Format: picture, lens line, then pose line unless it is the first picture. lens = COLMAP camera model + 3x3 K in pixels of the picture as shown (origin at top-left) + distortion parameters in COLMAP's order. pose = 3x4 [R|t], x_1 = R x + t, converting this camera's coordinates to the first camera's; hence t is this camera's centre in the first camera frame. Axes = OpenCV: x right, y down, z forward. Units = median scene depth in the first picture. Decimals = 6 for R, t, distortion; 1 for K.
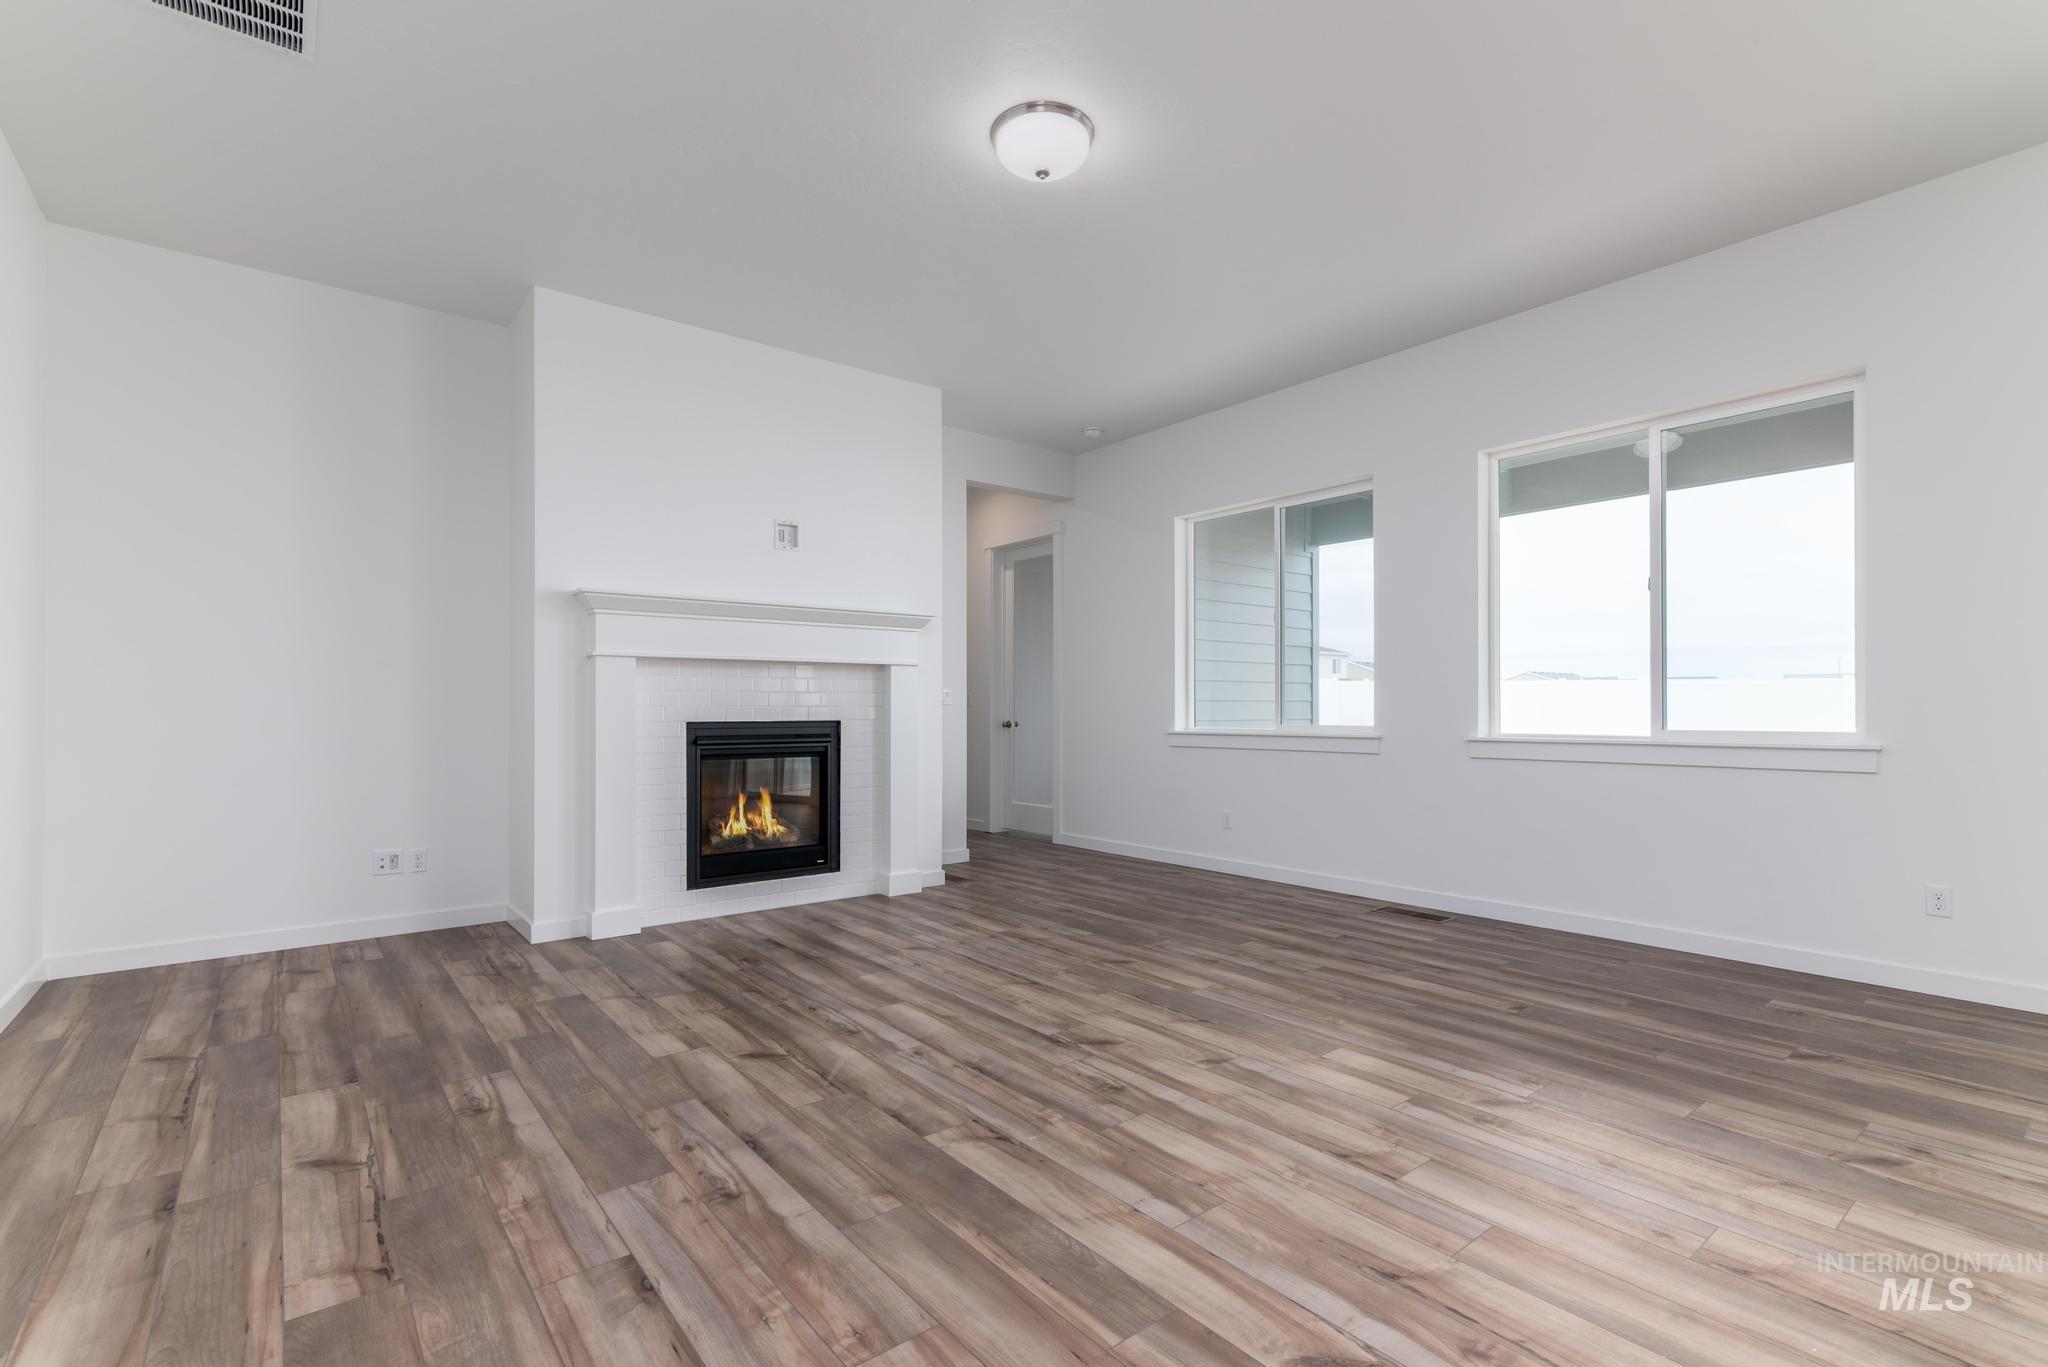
lens RADIAL K [[928.4, 0, 1020.3], [0, 928.4, 700.3], [0, 0, 1]] dist [0.009784, -0.000195]
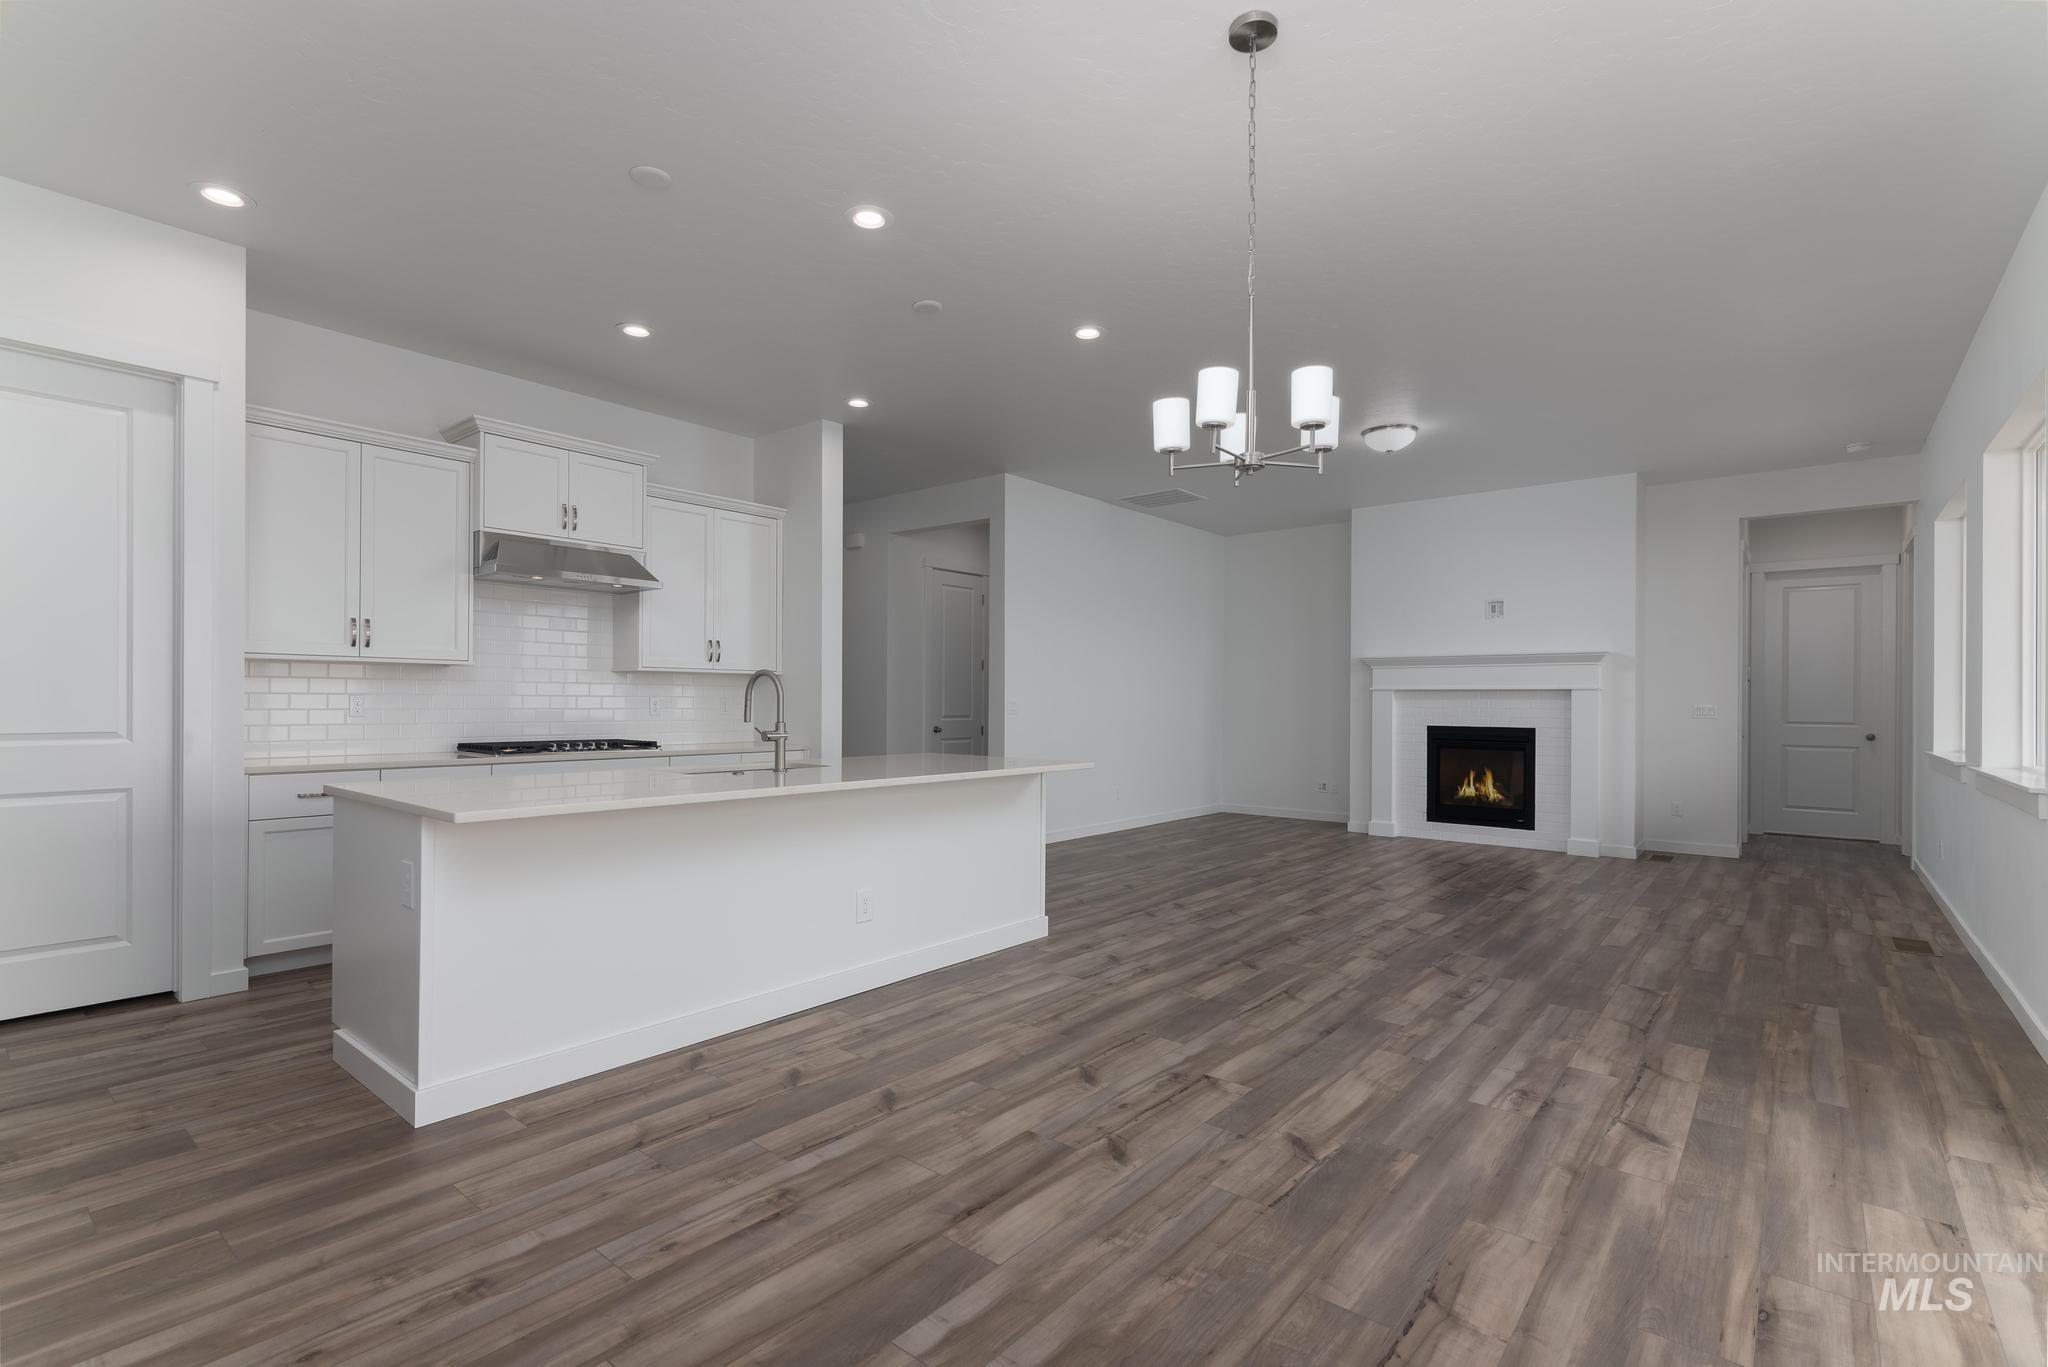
lens RADIAL K [[936.2, 0, 1017.8], [0, 936.2, 702.1], [0, 0, 1]] dist [0.002782, 0.000113]
pose [[0.199156, 0.004618, -0.979957, 1.713931], [0.002187, 0.999984, 0.005157, -0.045427], [0.979965, -0.003170, 0.199143, -0.154425]]
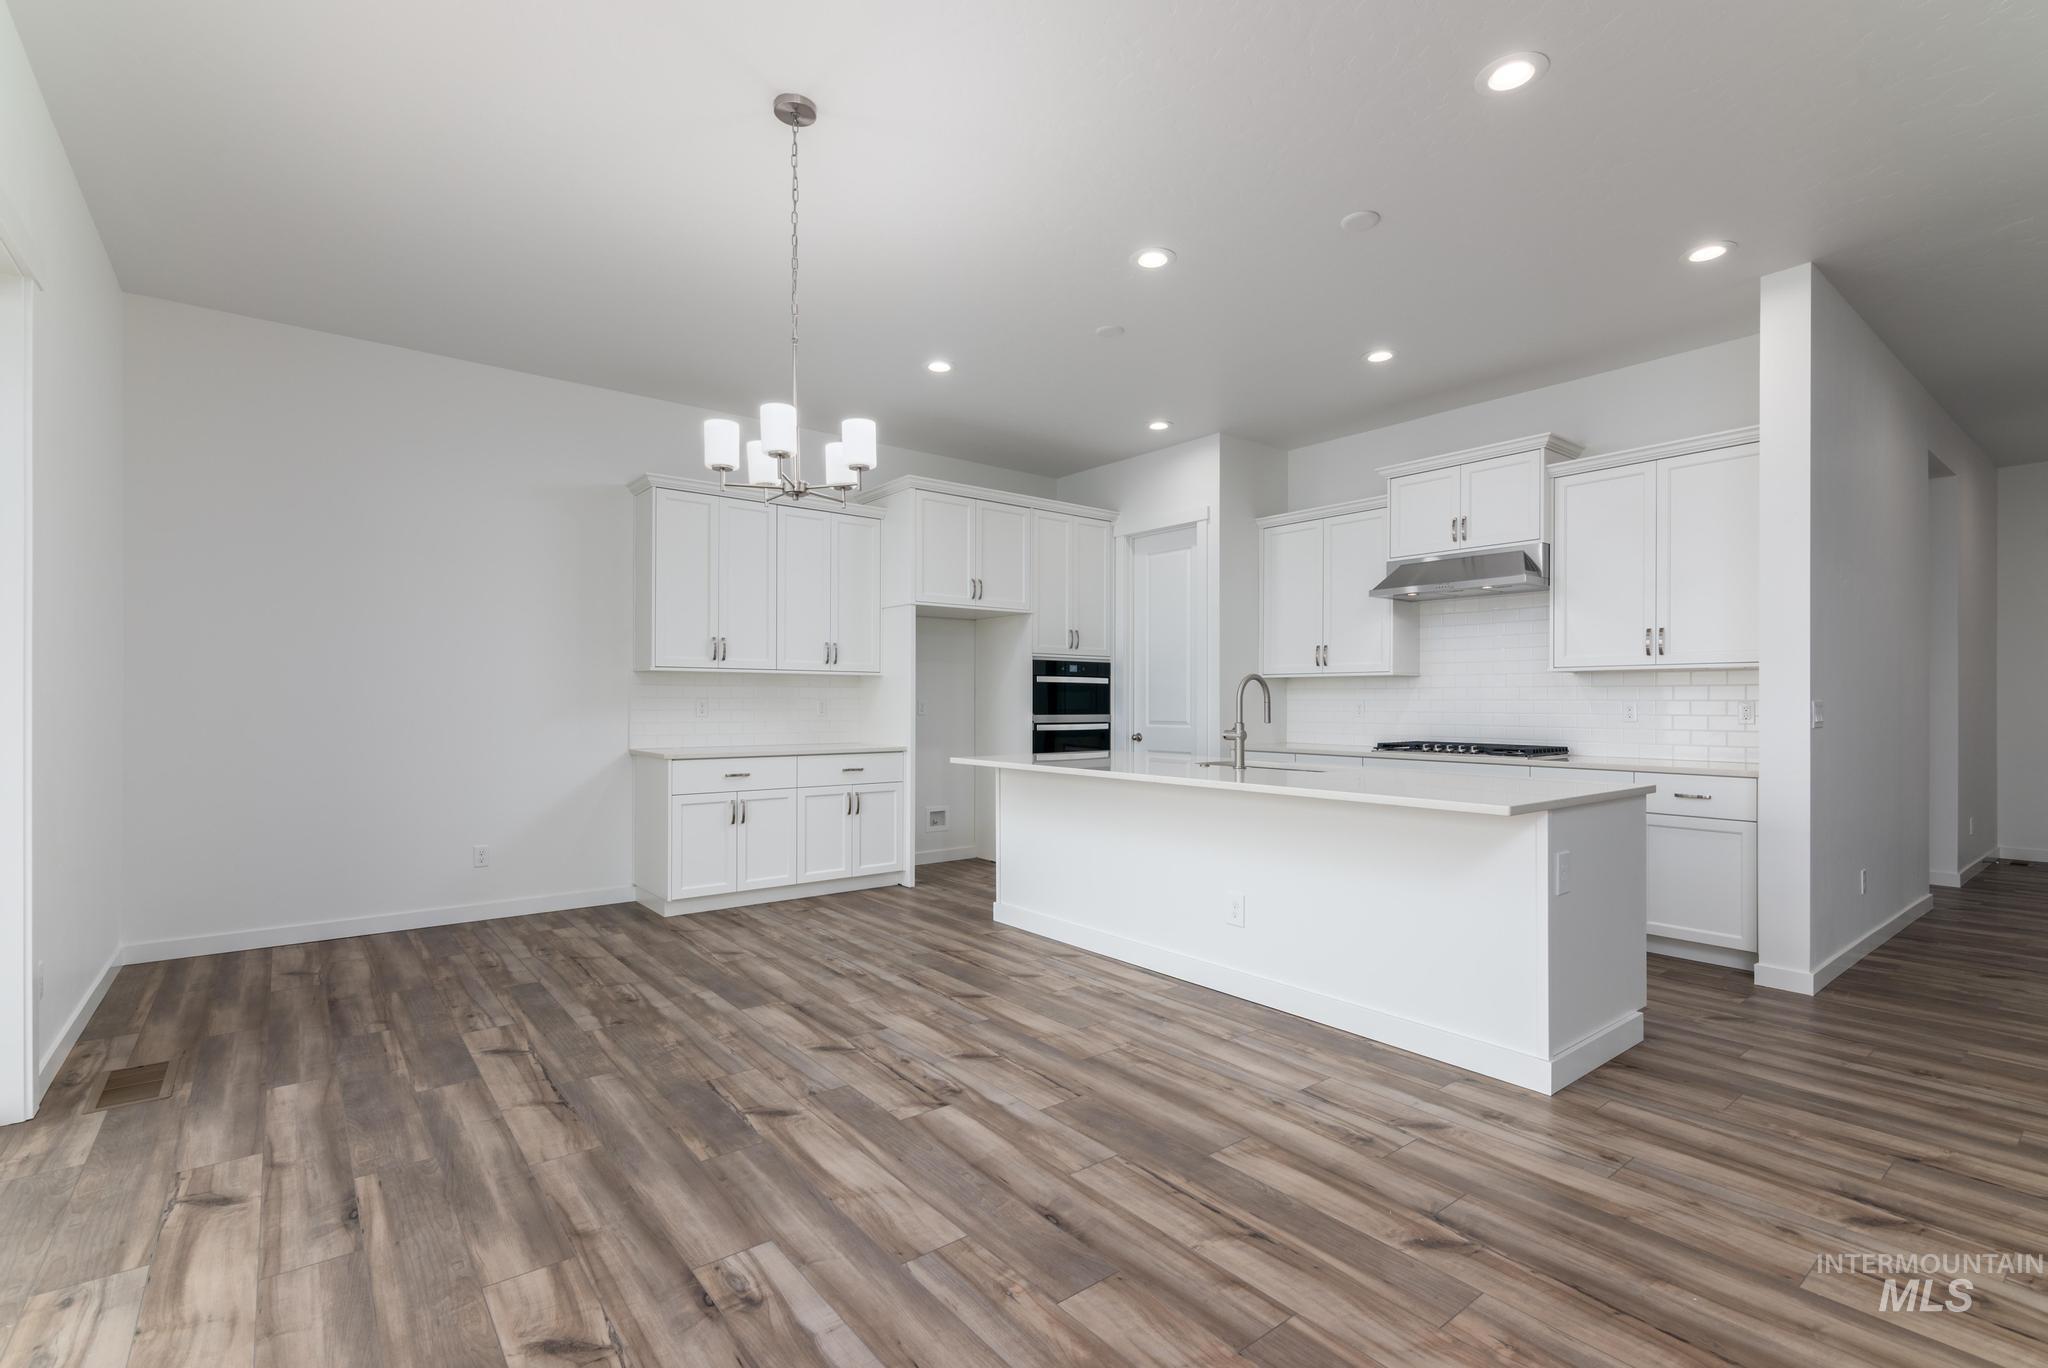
lens RADIAL K [[928.4, 0, 1020.3], [0, 928.4, 700.8], [0, 0, 1]] dist [0.009784, -0.000195]
pose [[-0.999990, -0.001285, 0.004377, 0.797757], [-0.001329, 0.999949, -0.010023, -0.031209], [-0.004364, -0.010029, -0.999940, 1.033682]]
